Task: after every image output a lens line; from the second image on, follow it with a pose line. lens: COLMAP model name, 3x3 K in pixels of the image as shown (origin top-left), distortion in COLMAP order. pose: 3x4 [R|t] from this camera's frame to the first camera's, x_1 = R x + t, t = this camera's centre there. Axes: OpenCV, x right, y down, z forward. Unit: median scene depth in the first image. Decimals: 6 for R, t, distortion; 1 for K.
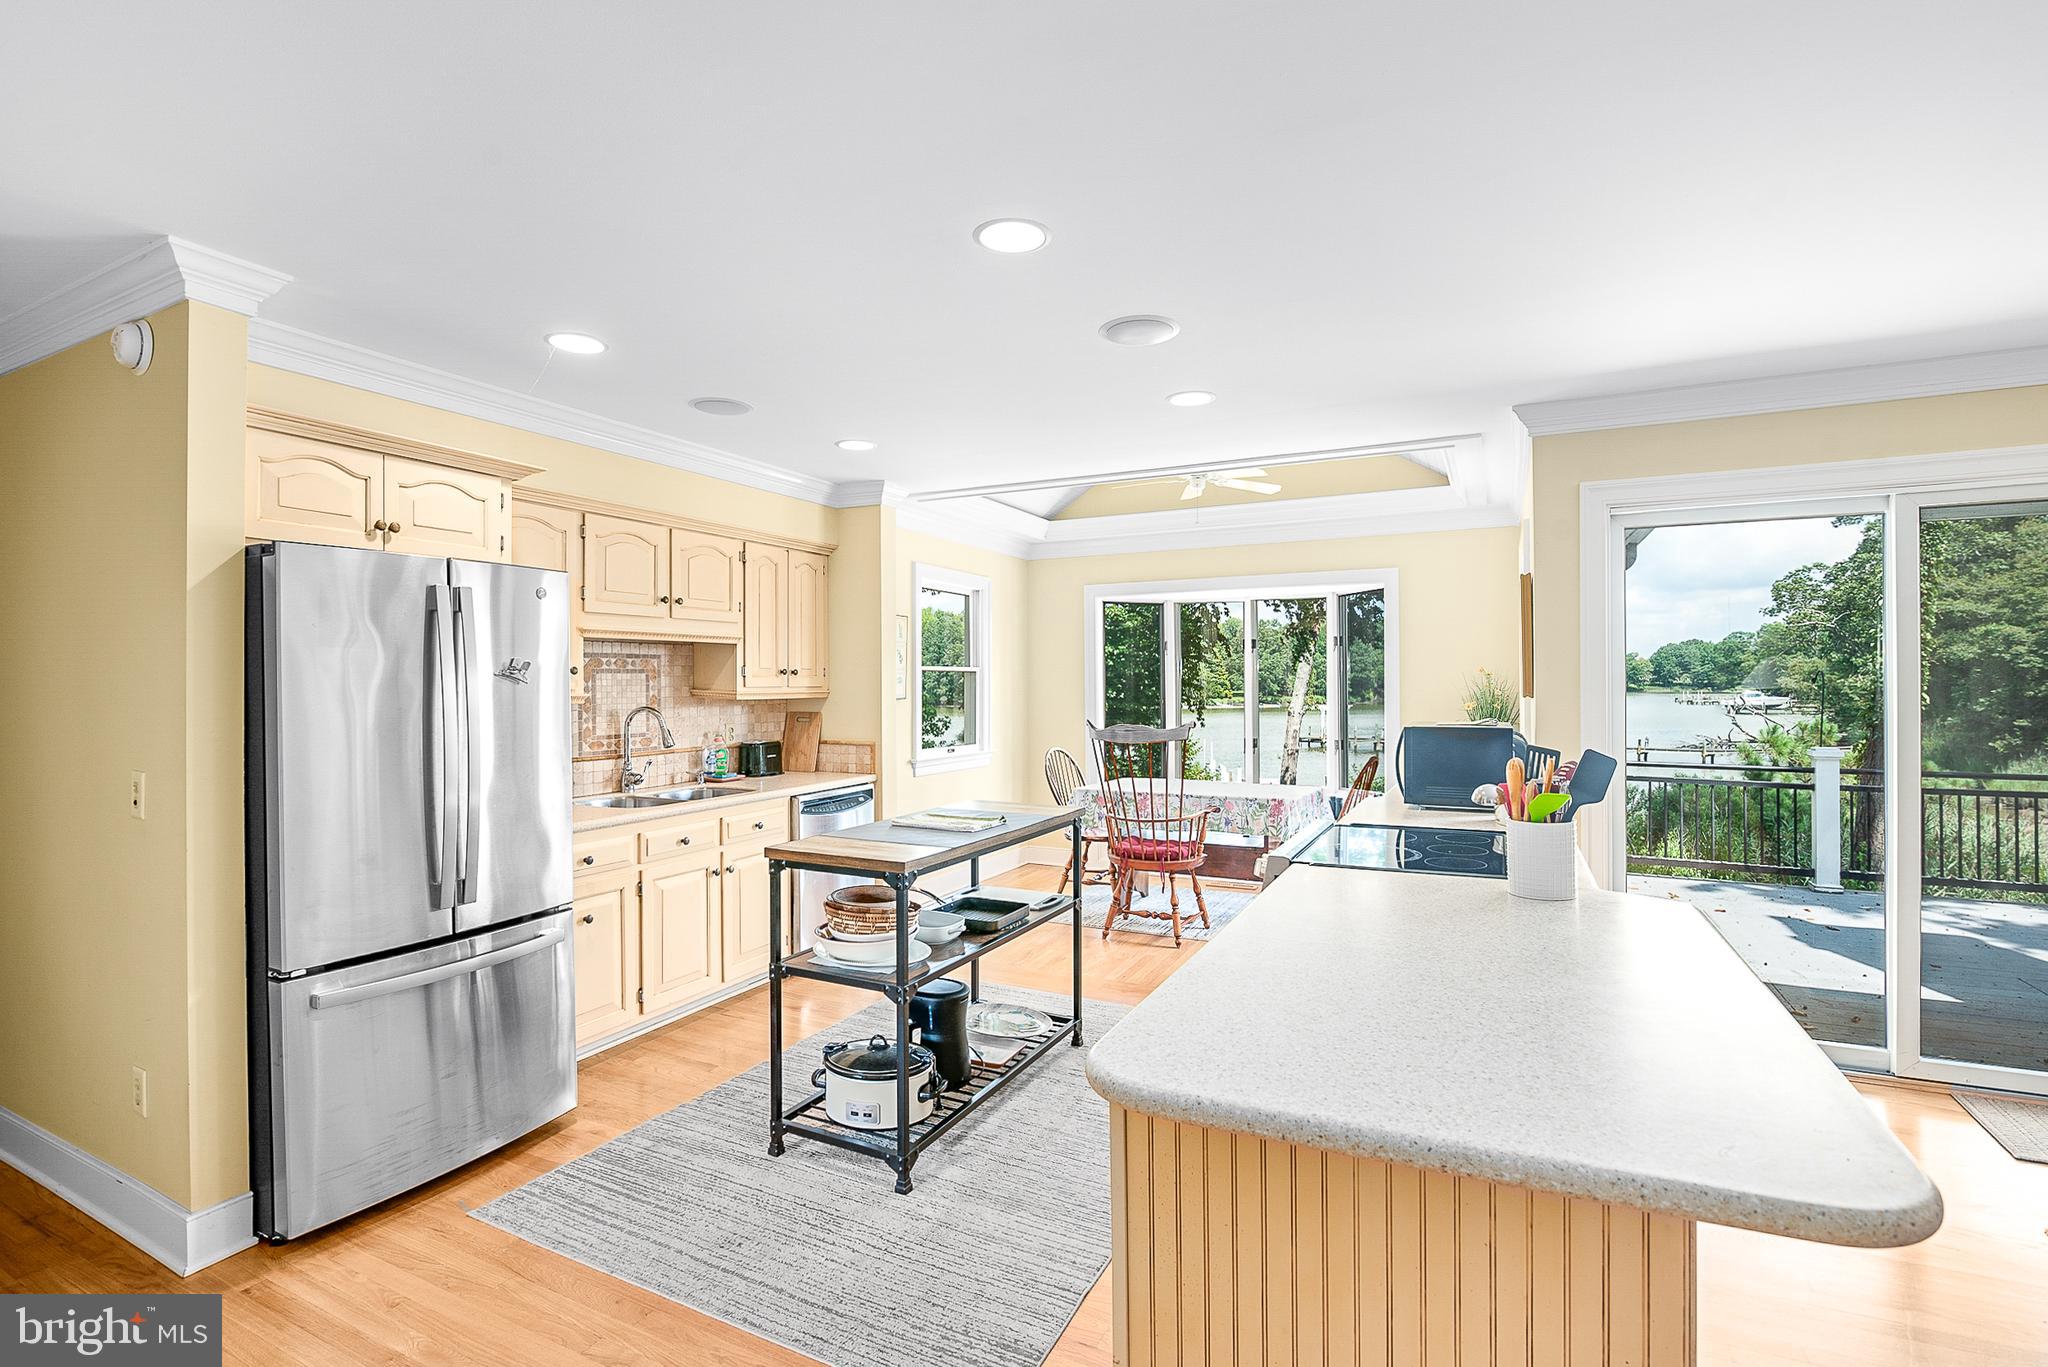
lens RADIAL K [[953.2, 0, 1032.0], [0, 953.2, 680.3], [0, 0, 1]] dist [-0.017923, -0.000843]
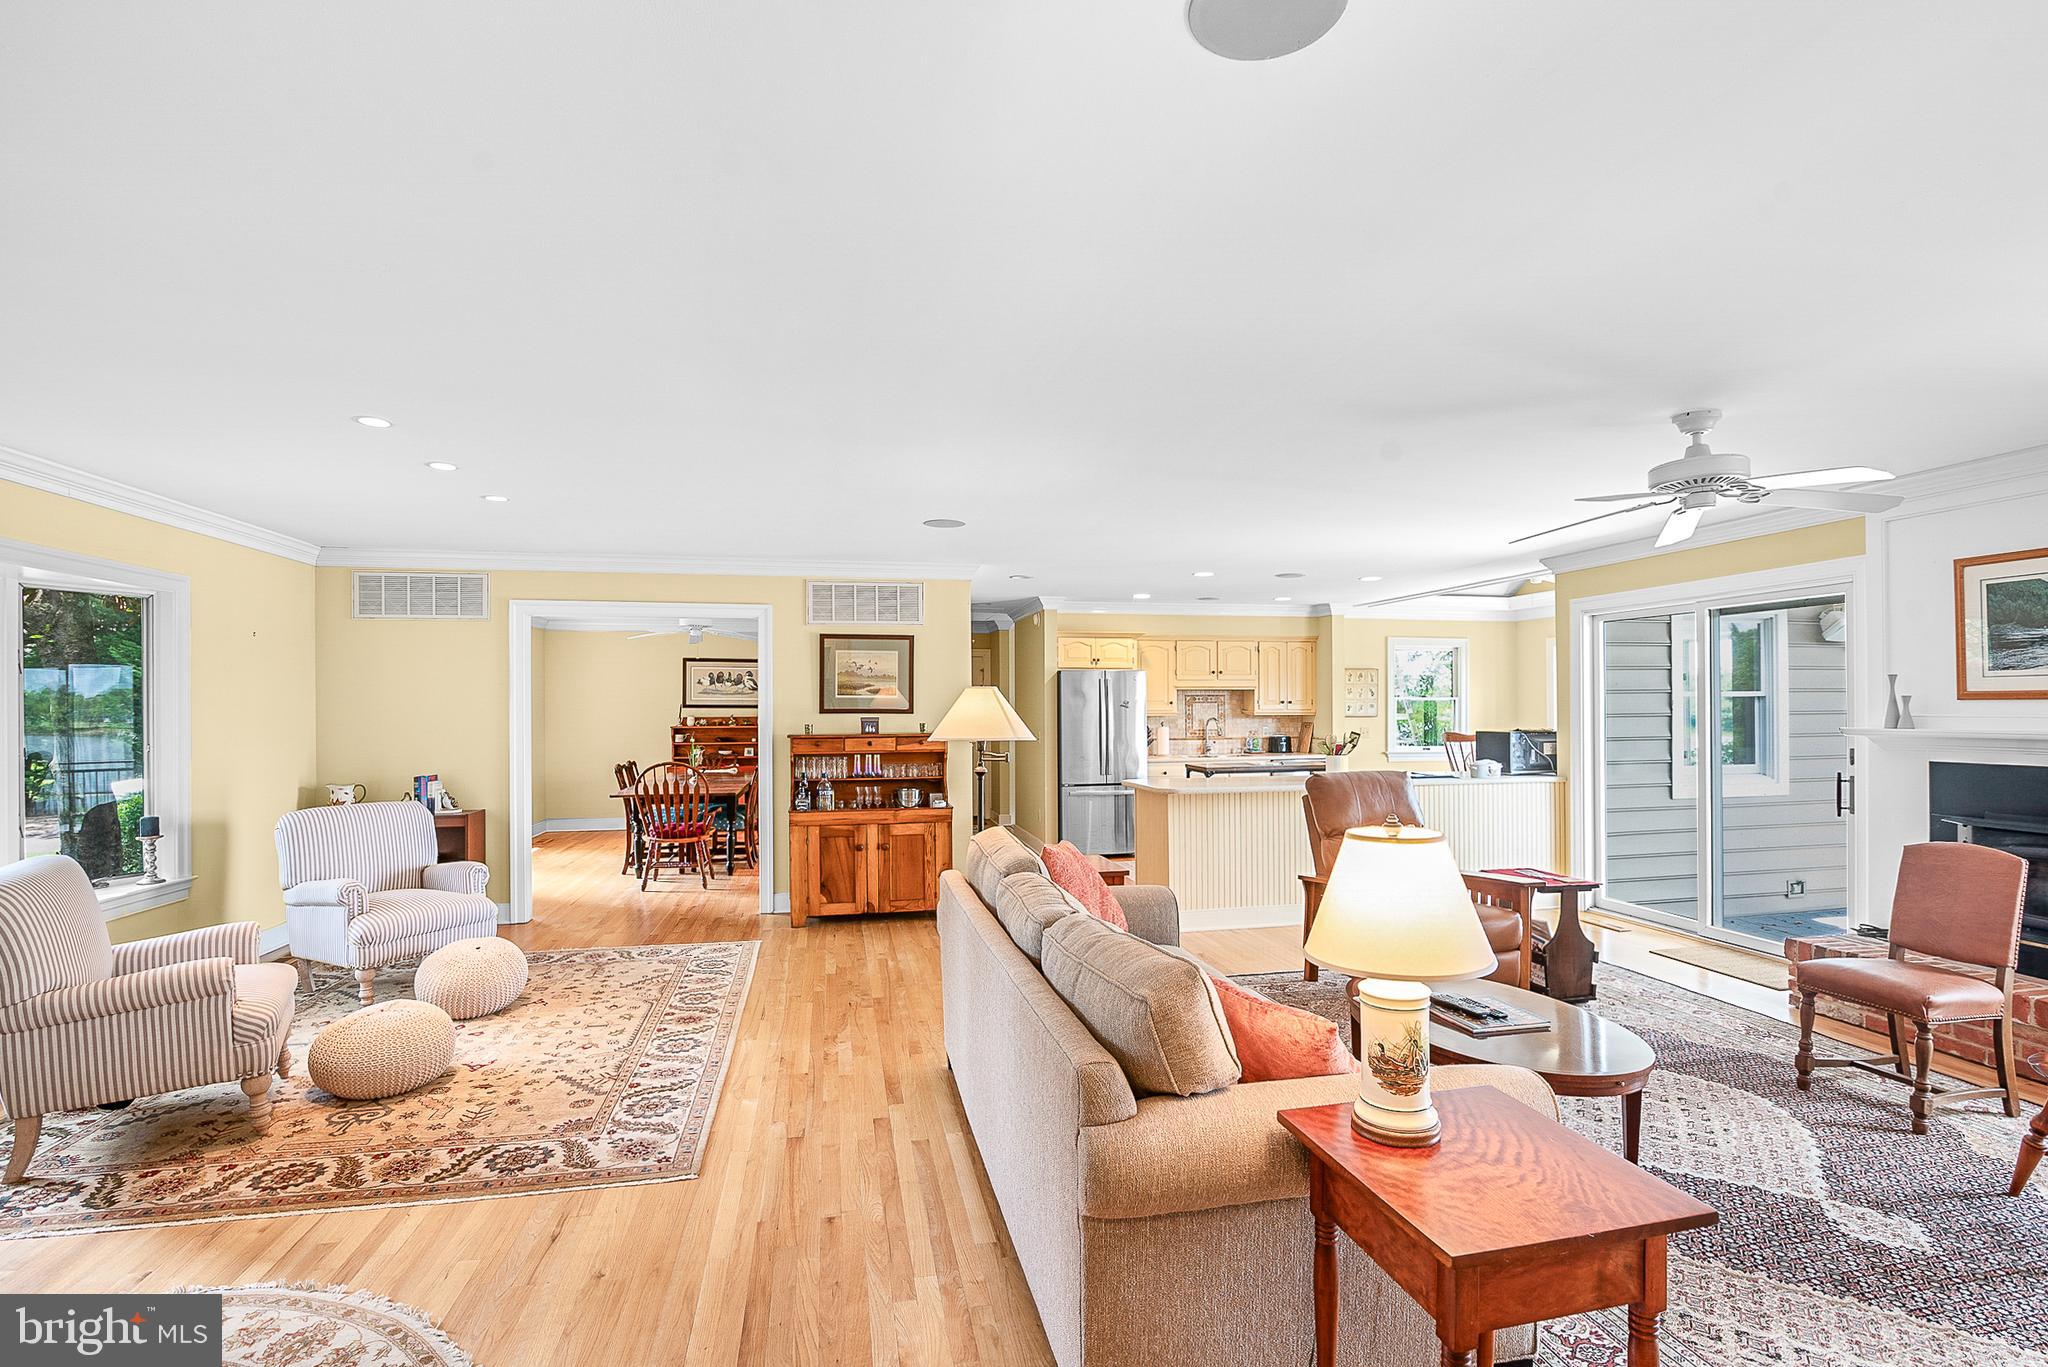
lens RADIAL K [[953.2, 0, 1029.4], [0, 953.2, 698.2], [0, 0, 1]] dist [-0.017923, -0.000843]
pose [[0.619455, -0.006228, -0.785007, 1.016324], [0.002425, 0.999979, -0.006019, -0.006405], [0.785028, 0.001825, 0.619457, -0.705474]]
